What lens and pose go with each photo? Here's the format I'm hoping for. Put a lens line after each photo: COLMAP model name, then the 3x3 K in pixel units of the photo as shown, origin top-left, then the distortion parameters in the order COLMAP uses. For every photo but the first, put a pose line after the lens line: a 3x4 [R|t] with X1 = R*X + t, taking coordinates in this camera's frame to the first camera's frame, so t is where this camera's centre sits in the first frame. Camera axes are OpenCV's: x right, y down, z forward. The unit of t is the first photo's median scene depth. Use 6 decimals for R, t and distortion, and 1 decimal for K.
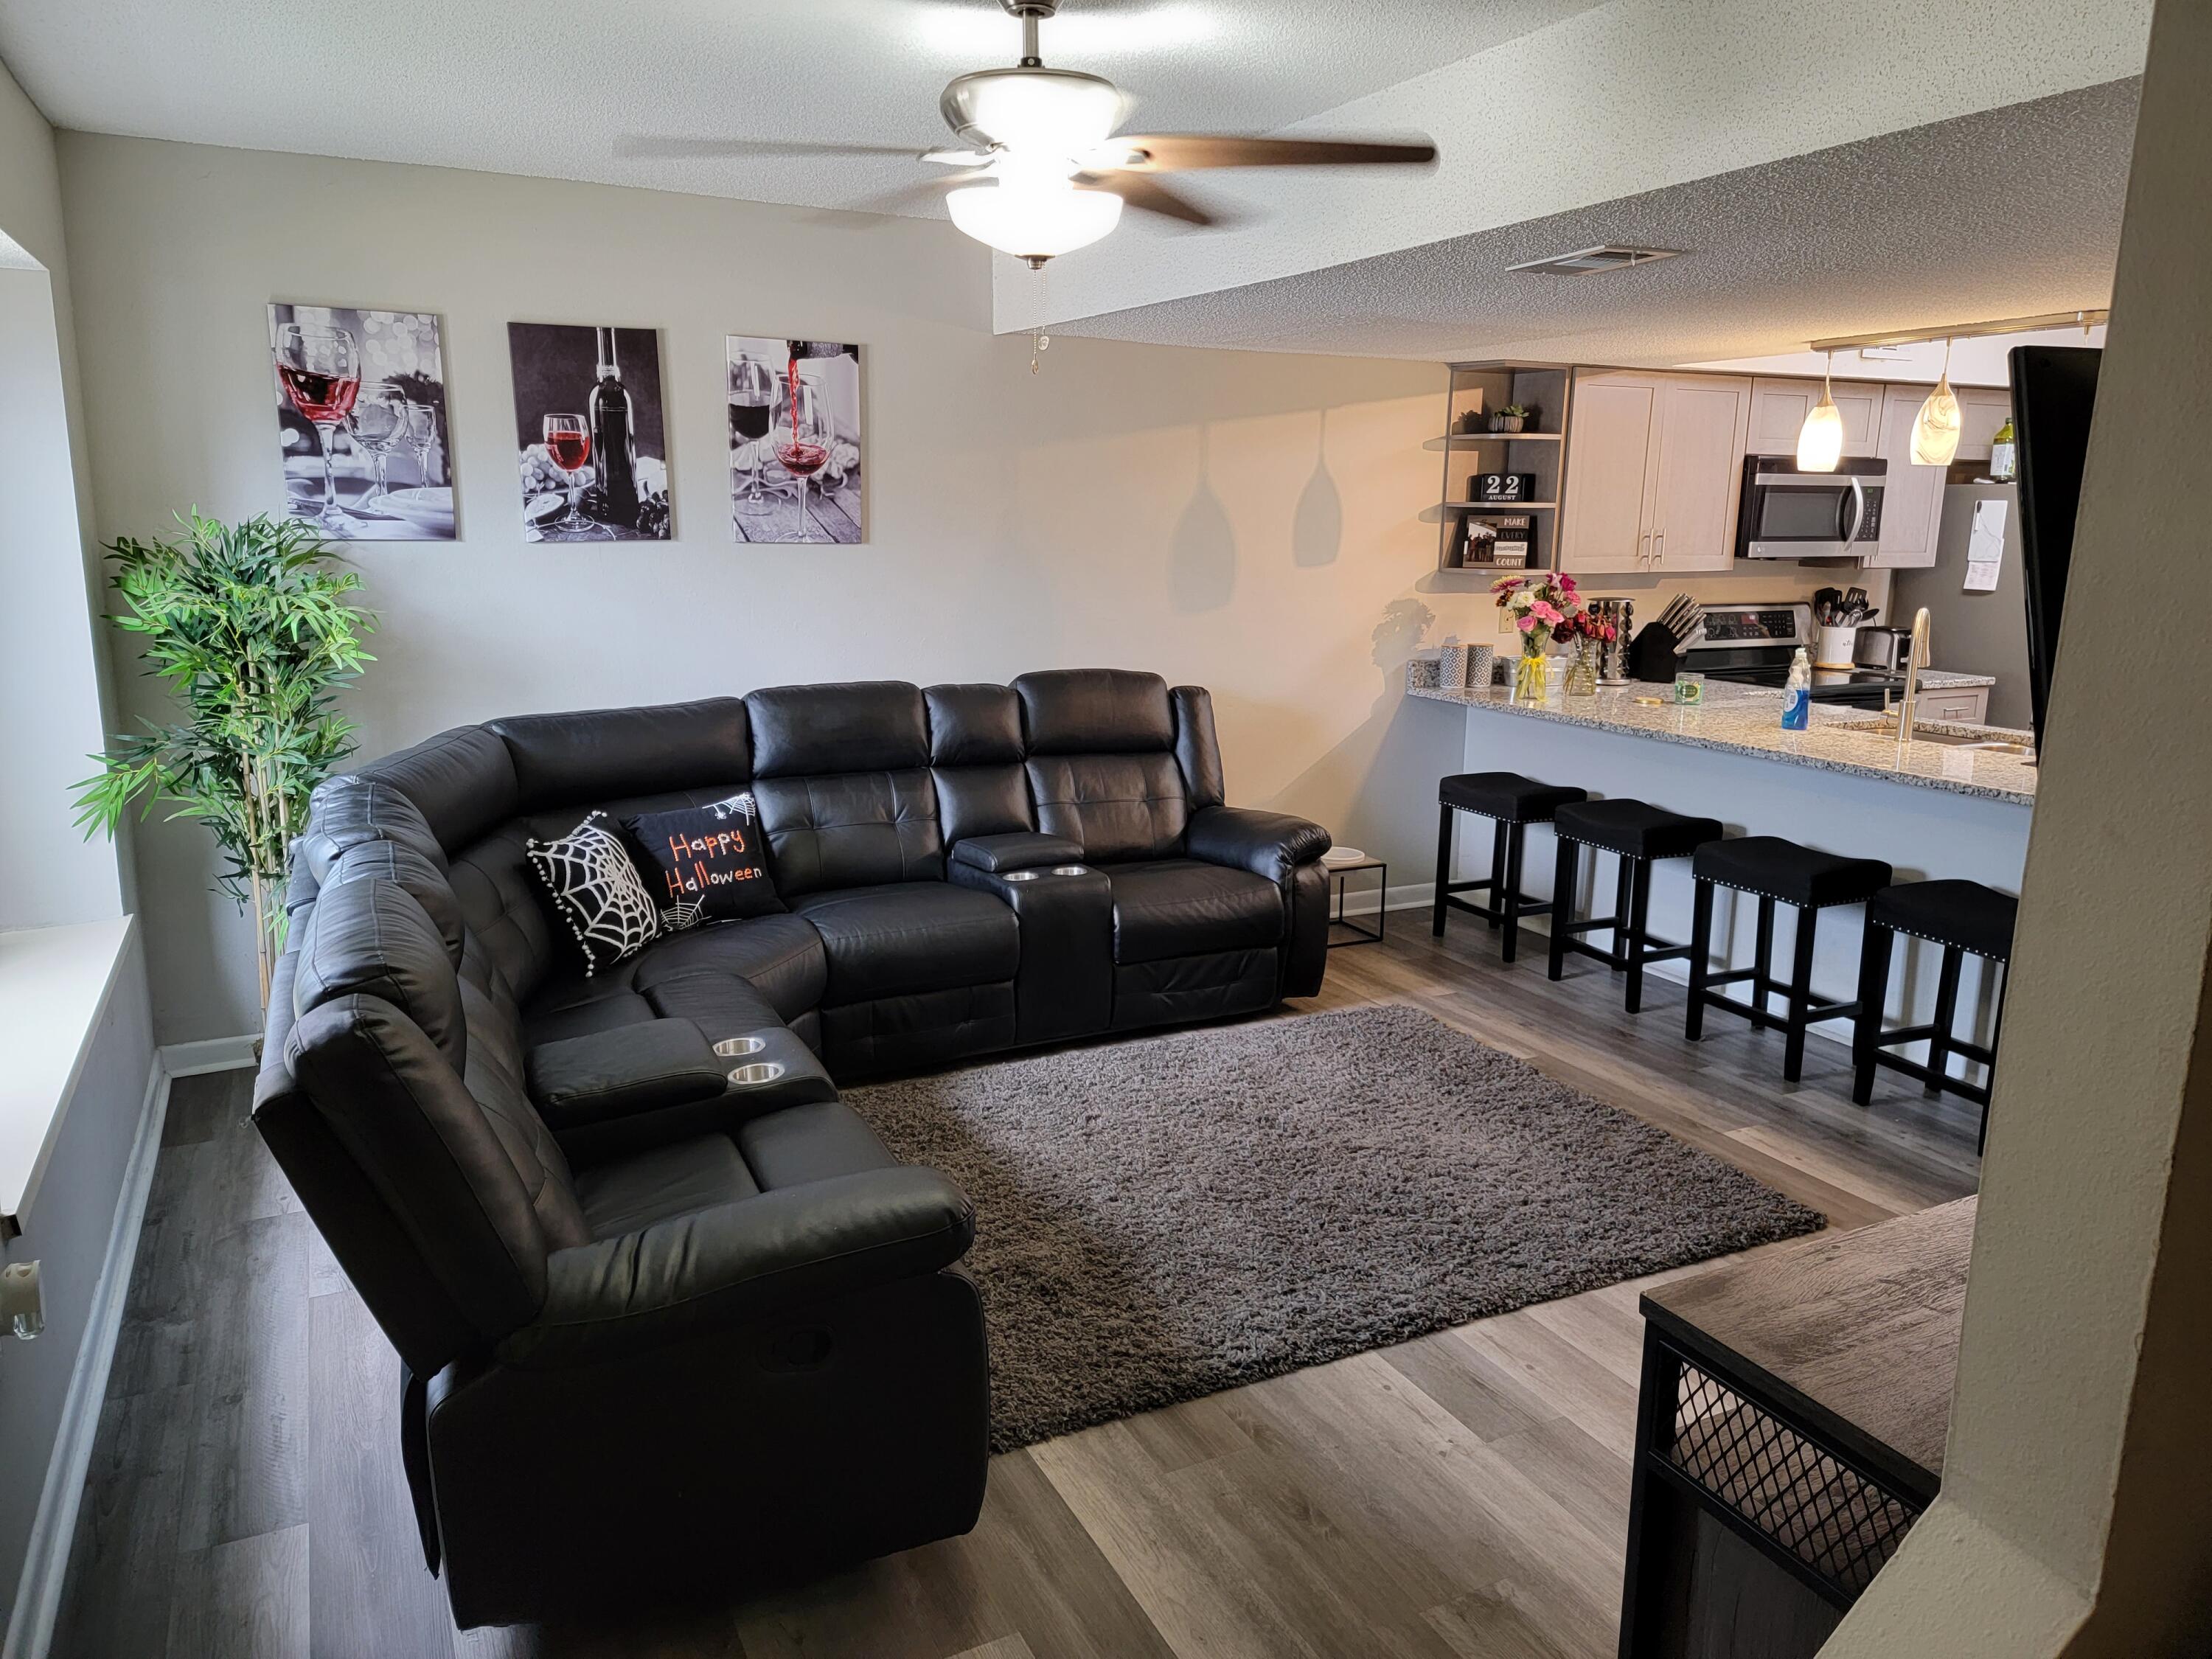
lens RADIAL K [[1538.6, 0, 1106.0], [0, 1538.6, 829.5], [0, 0, 1]] dist [0.076303, -0.000658]
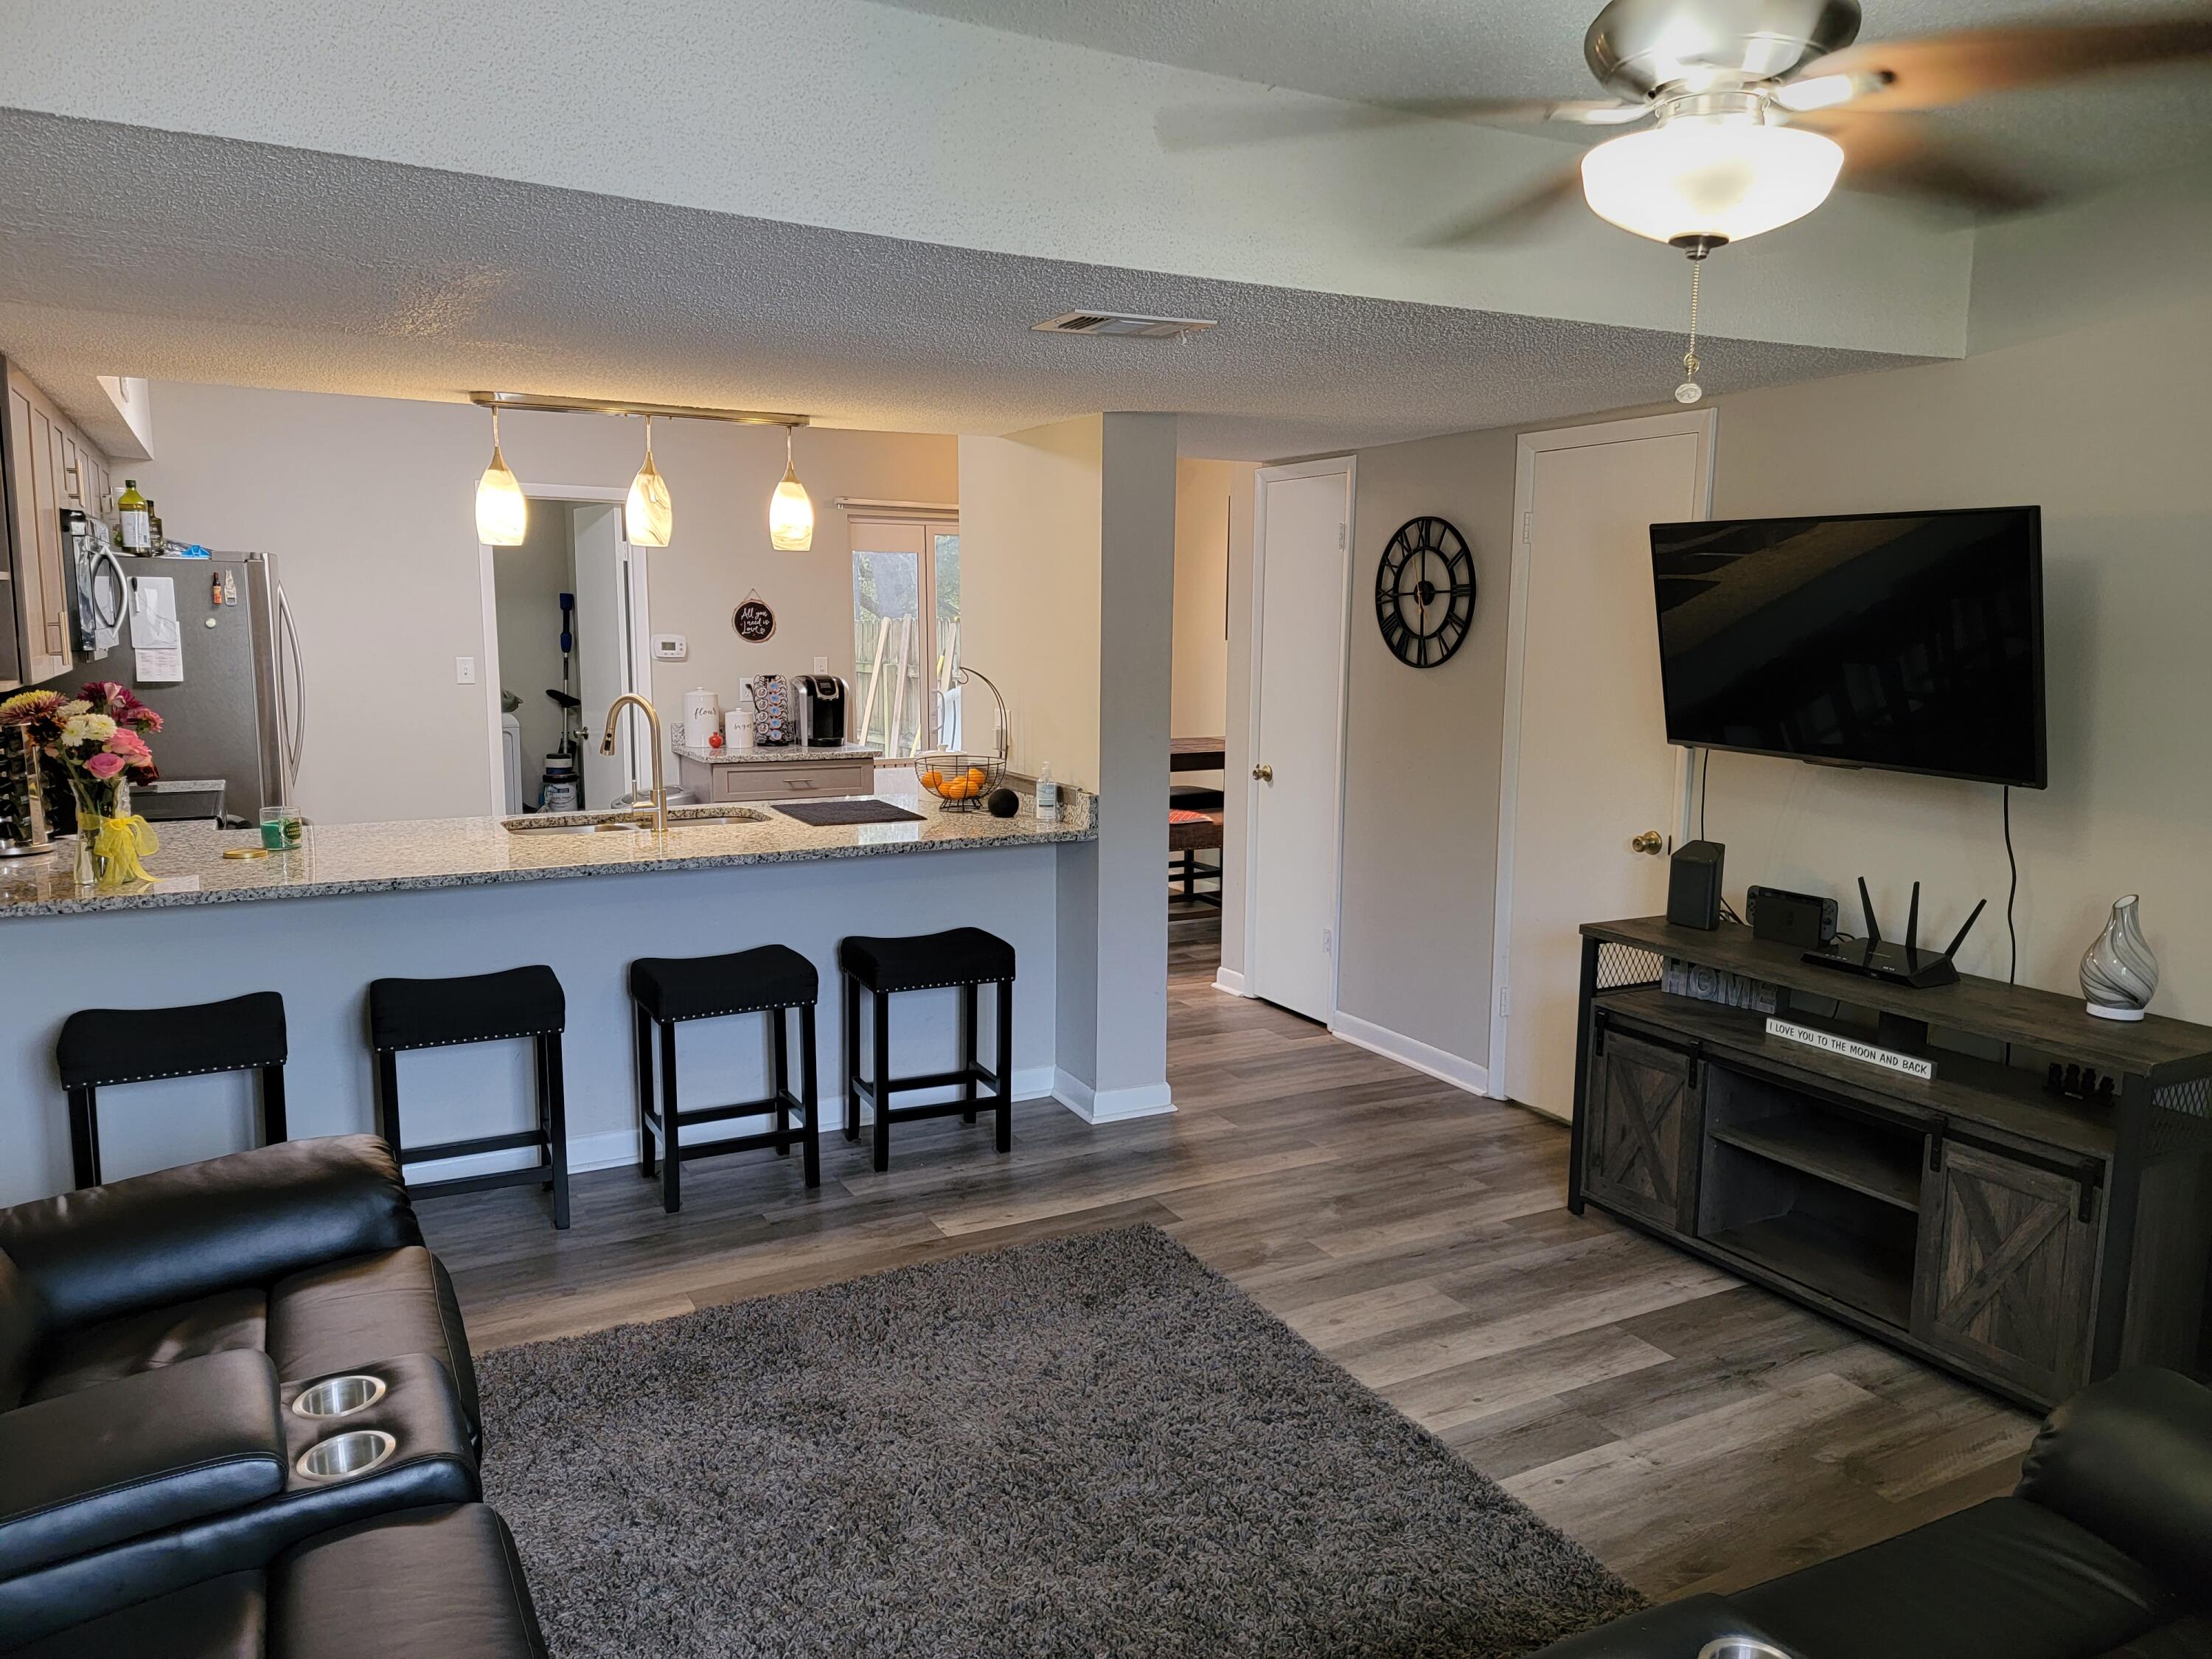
lens RADIAL K [[1538.6, 0, 1106.0], [0, 1538.6, 829.5], [0, 0, 1]] dist [0.076303, -0.000658]
pose [[-0.036169, -0.158931, 0.986627, -0.500449], [0.193494, 0.967476, 0.162940, -0.181972], [-0.980434, 0.196800, -0.004241, 0.819981]]
